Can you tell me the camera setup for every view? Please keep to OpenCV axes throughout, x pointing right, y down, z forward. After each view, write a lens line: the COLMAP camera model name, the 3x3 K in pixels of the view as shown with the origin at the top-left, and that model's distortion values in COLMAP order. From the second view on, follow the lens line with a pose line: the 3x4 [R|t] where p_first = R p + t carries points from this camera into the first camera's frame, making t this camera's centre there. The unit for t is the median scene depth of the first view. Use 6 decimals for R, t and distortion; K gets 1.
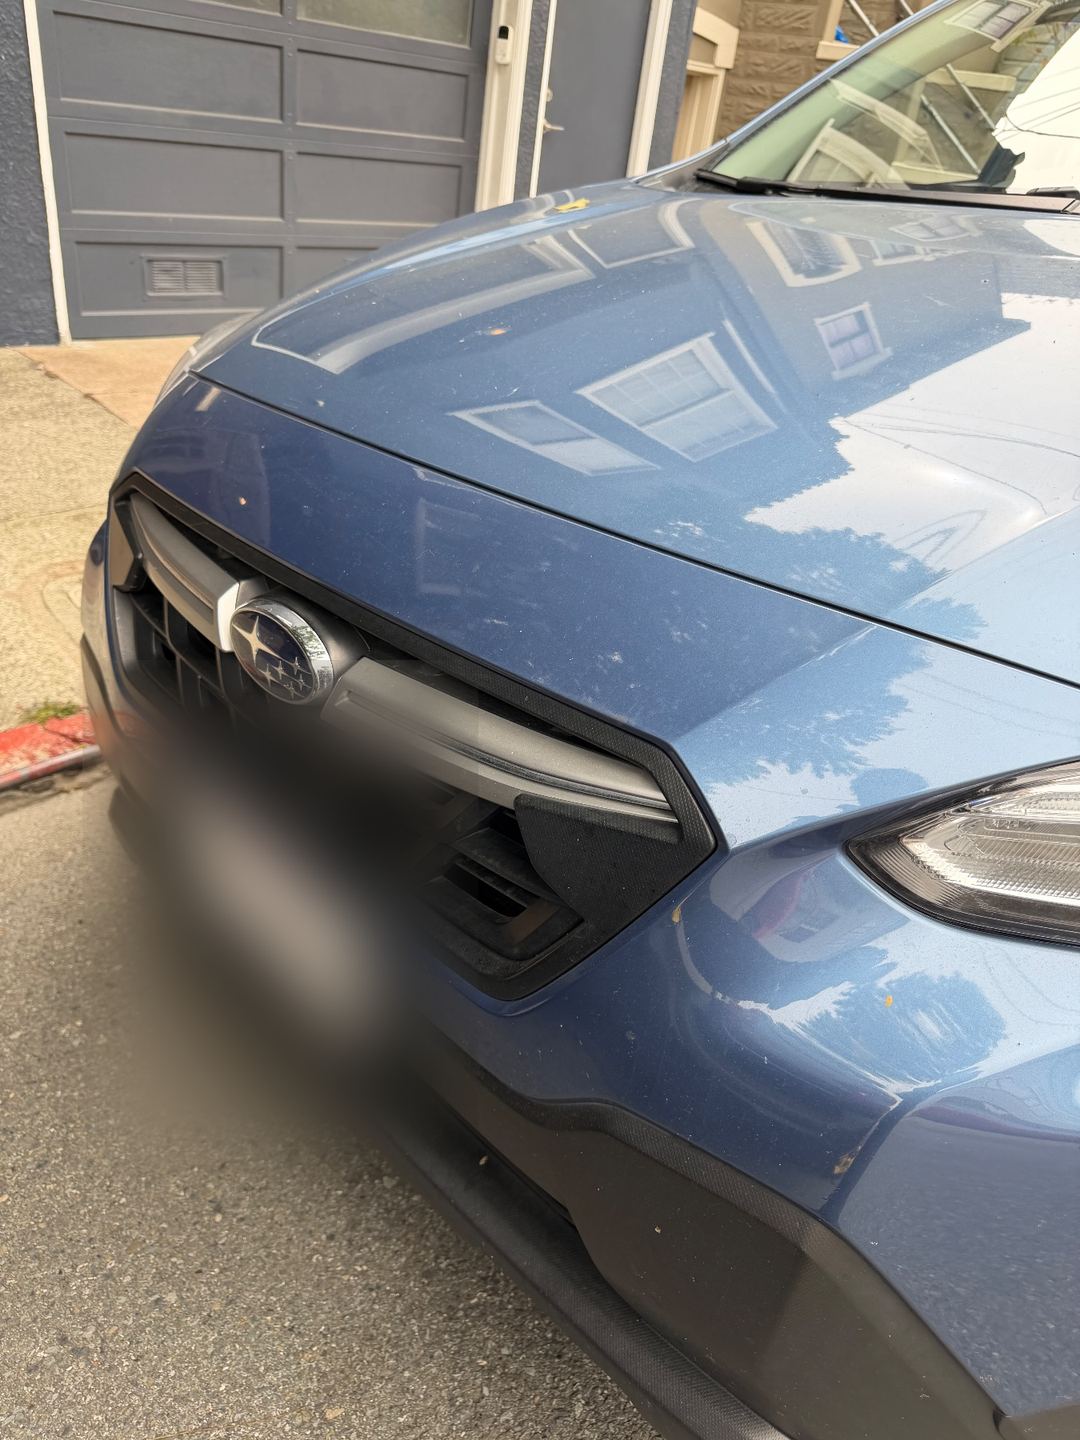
lens RADIAL K [[1007.4, 0, 540.9], [0, 1007.4, 723.5], [0, 0, 1]] dist [-0.001391, -0.003471]
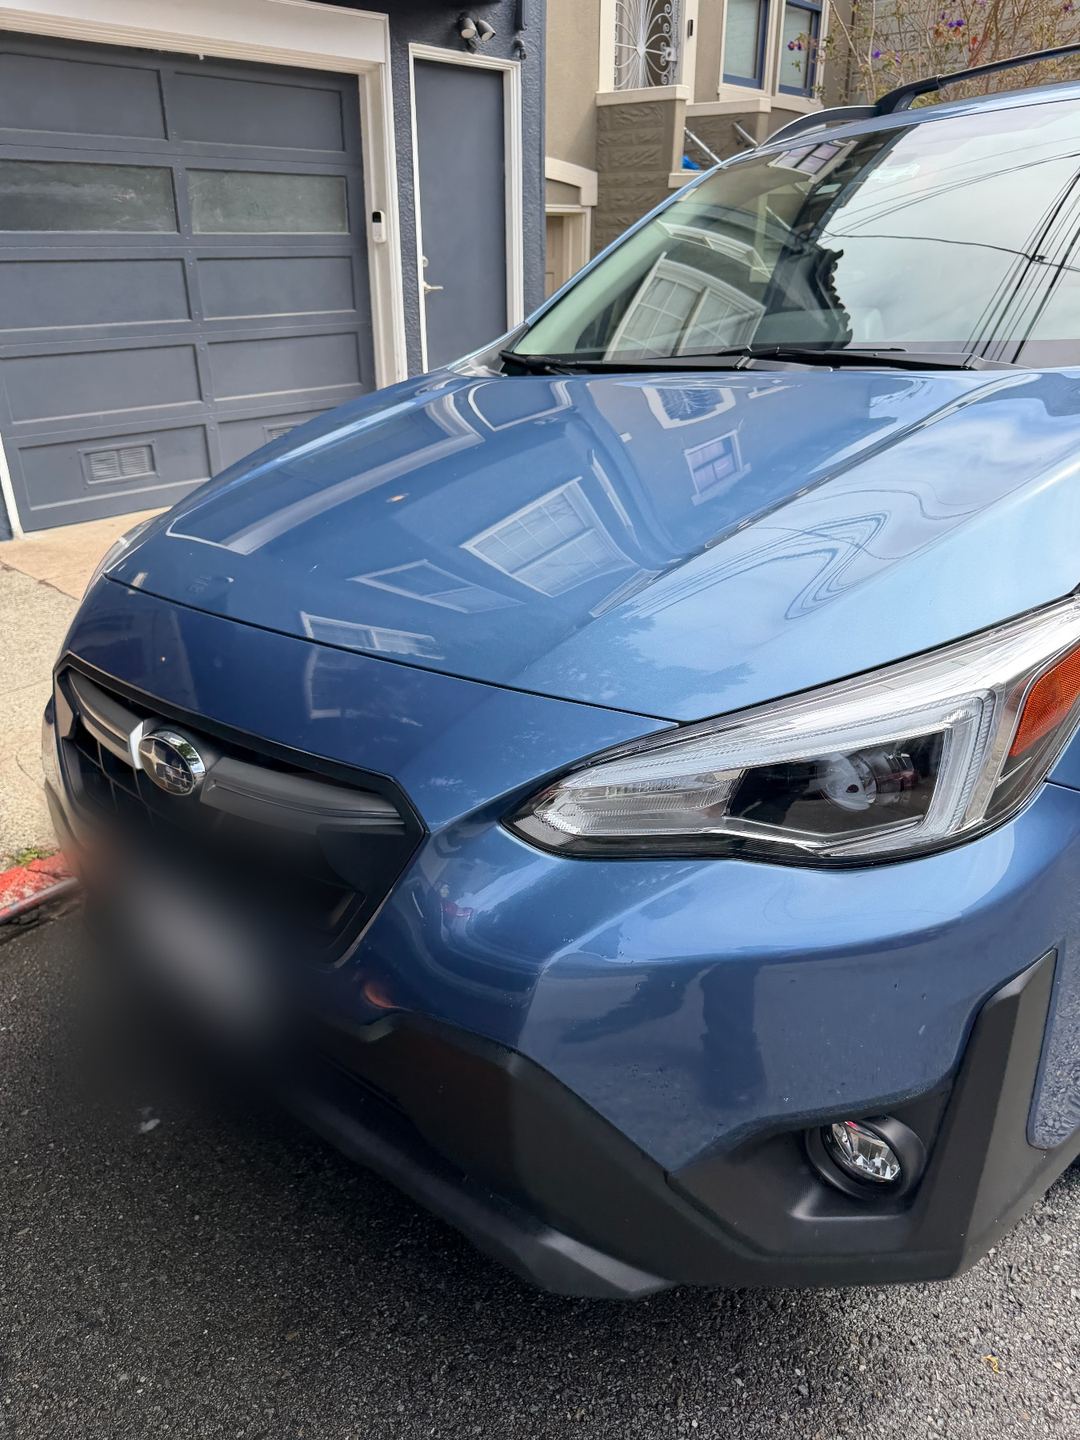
lens RADIAL K [[1007.6, 0, 541.0], [0, 1007.6, 720.7], [0, 0, 1]] dist [0.024335, -0.029463]
pose [[0.989456, -0.143701, 0.018105, 0.069991], [0.144794, 0.984437, -0.099590, 0.025430], [-0.003512, 0.101161, 0.994864, -0.133023]]
